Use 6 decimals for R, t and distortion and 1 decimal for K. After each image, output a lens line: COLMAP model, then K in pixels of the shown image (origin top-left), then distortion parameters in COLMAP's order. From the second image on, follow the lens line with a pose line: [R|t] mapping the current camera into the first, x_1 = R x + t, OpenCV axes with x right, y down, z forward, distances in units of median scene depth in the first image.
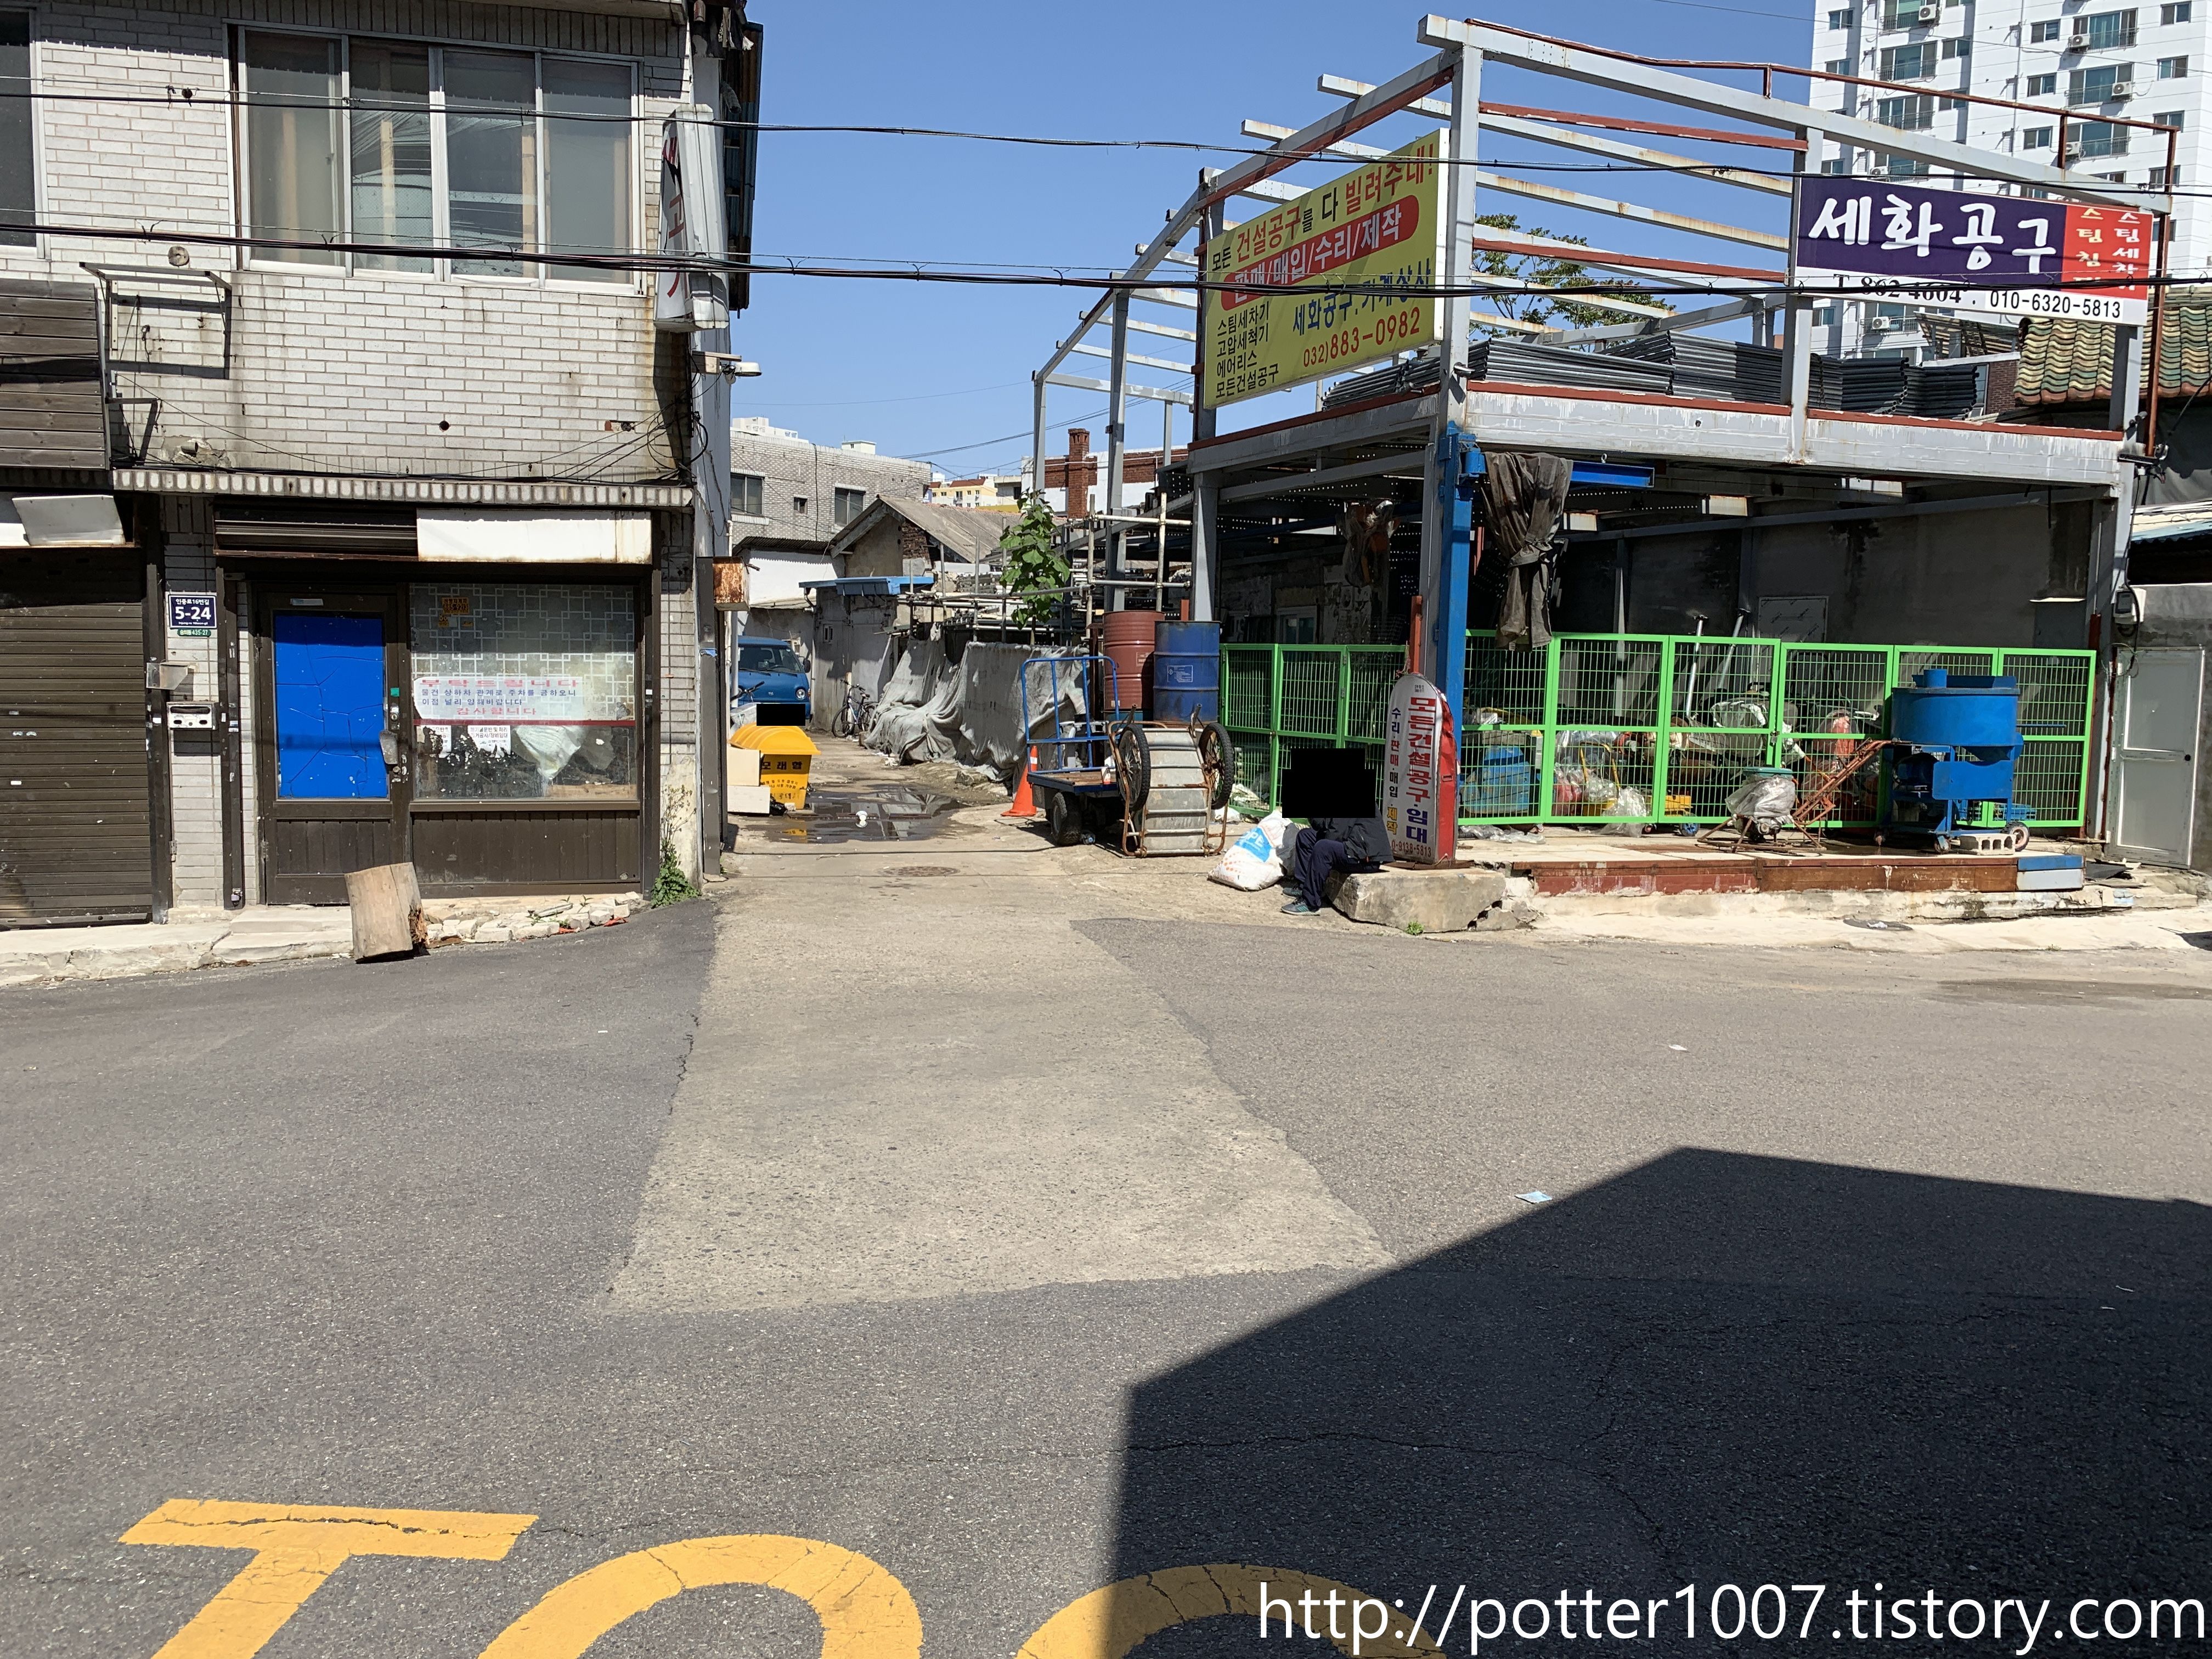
lens RADIAL K [[1694.1, 0, 1103.3], [0, 1694.1, 825.1], [0, 0, 1]] dist [0.062222, -0.016967]
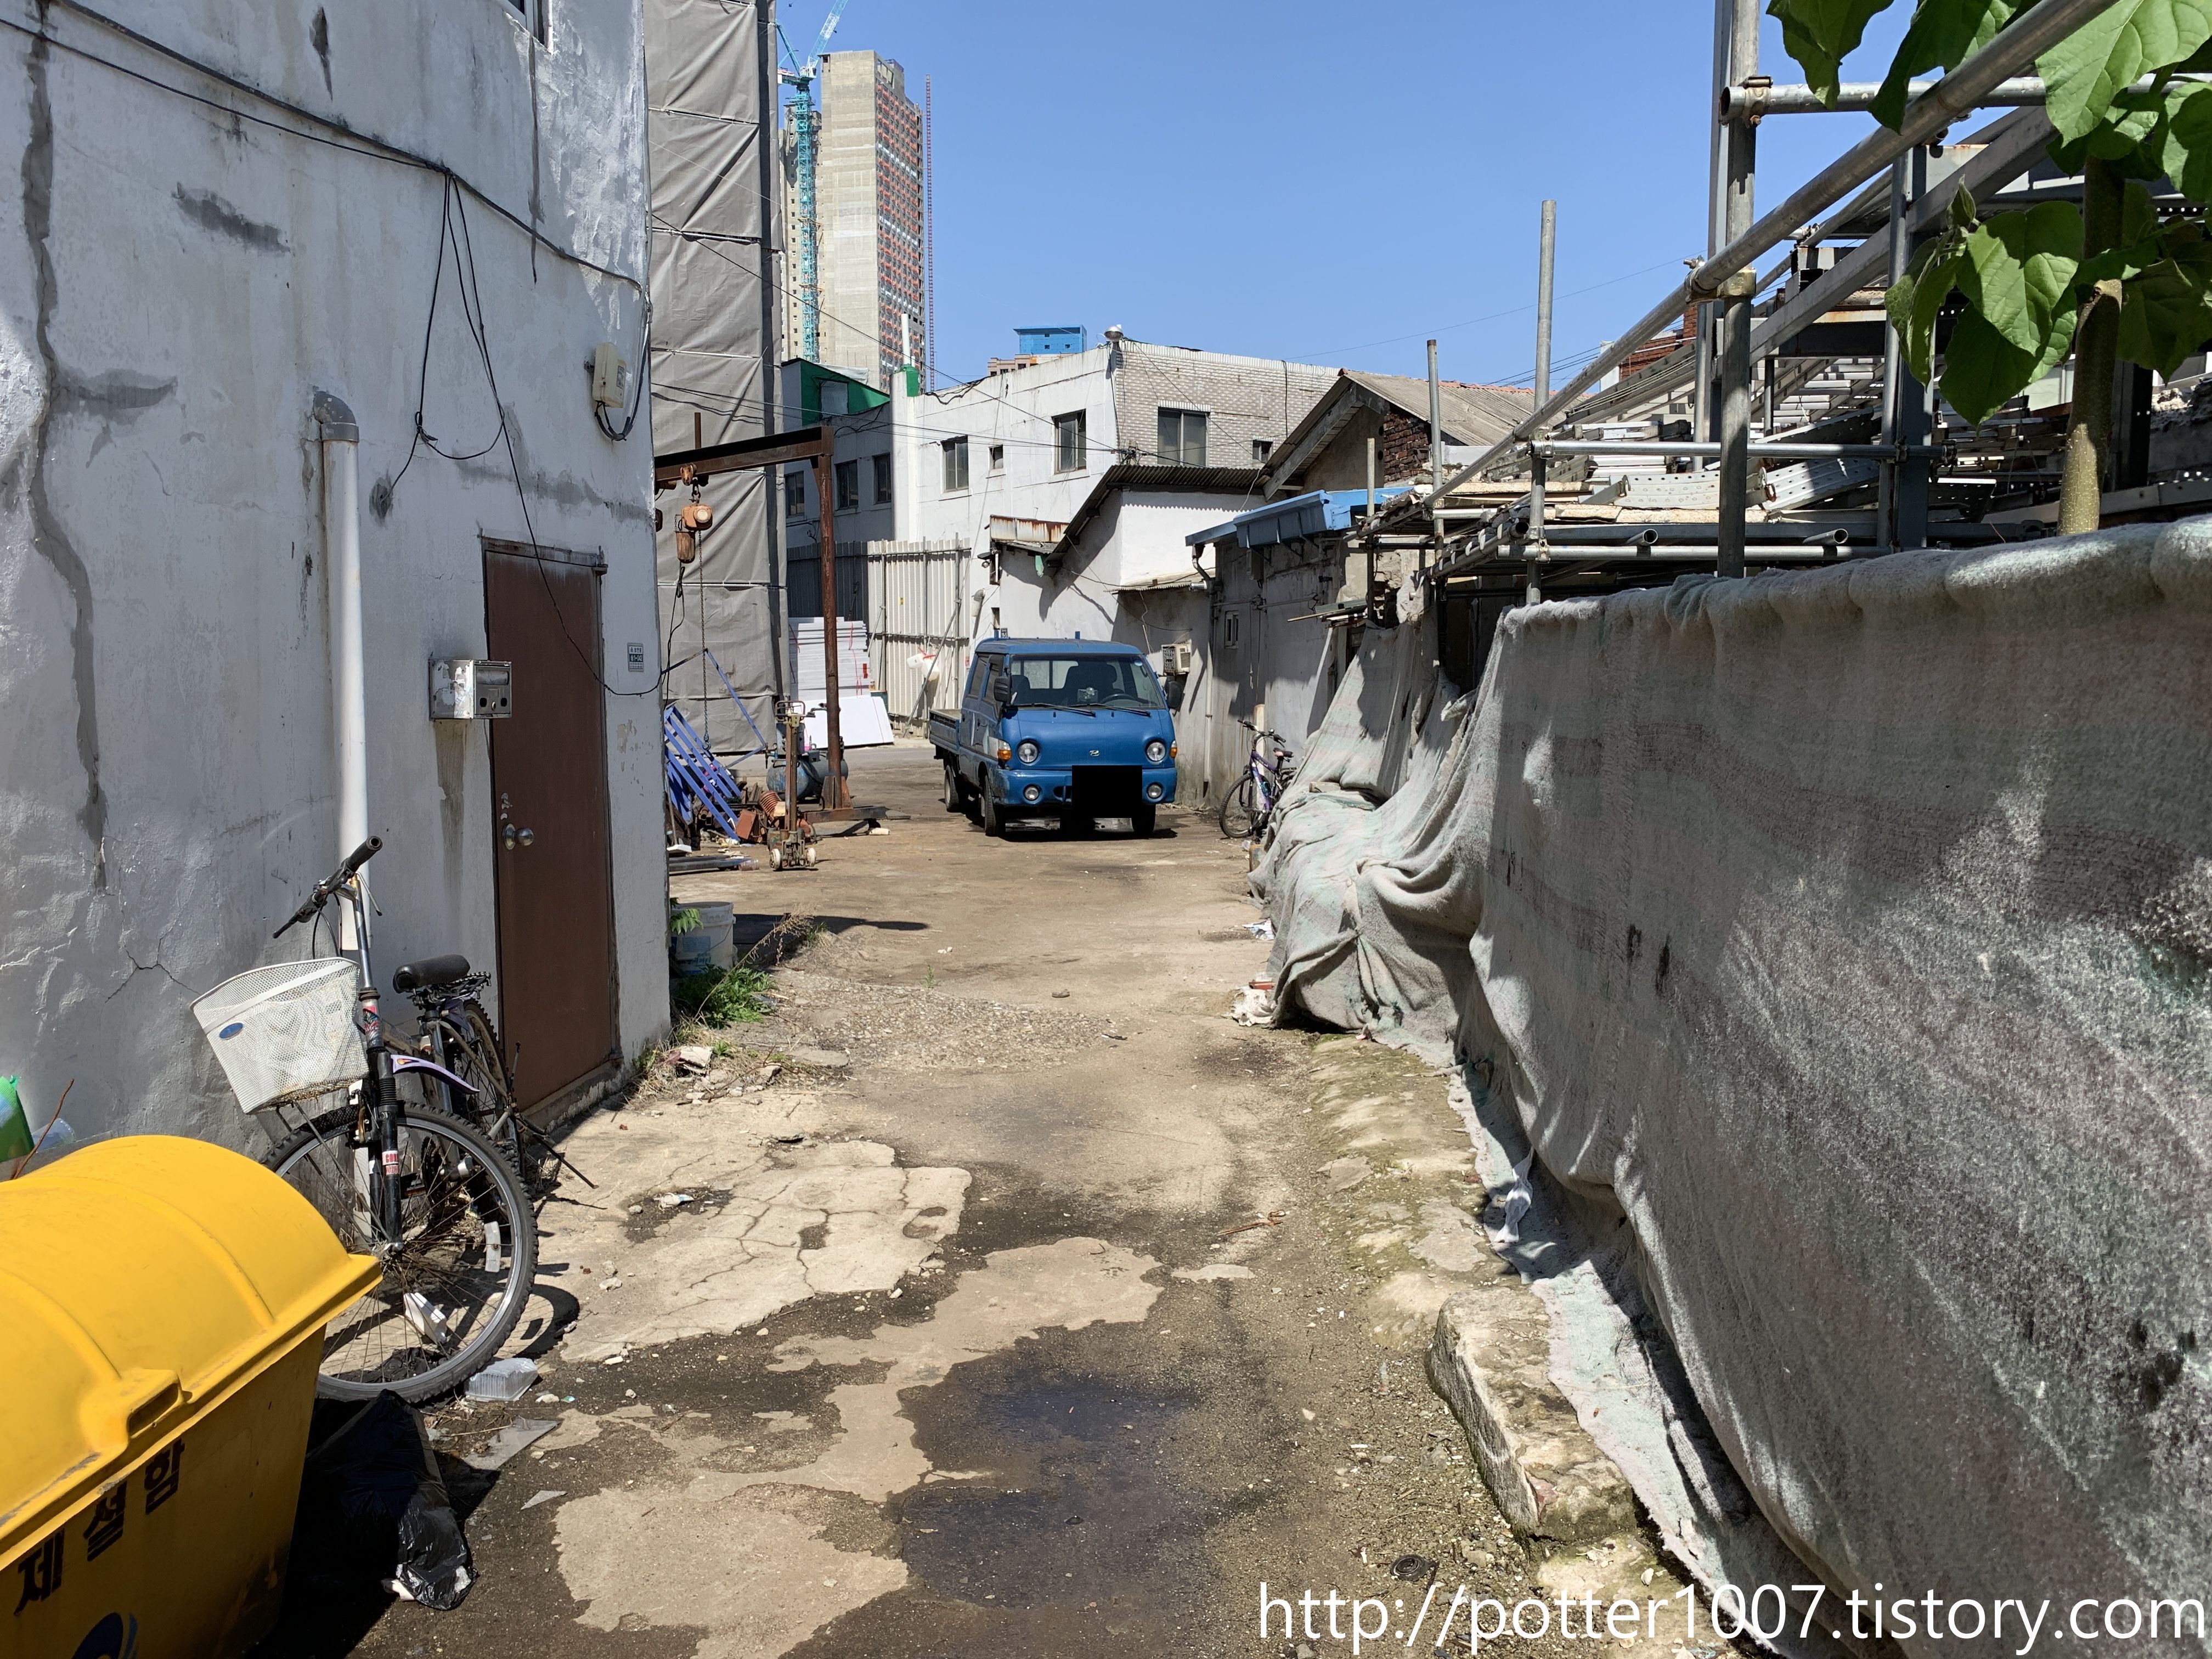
lens RADIAL K [[1694.1, 0, 1103.8], [0, 1694.1, 834.4], [0, 0, 1]] dist [0.062222, -0.016967]
pose [[0.950865, 0.006145, -0.309545, -0.041847], [-0.006730, 0.999977, -0.000823, -0.053486], [0.309533, 0.002865, 0.950884, 0.535080]]
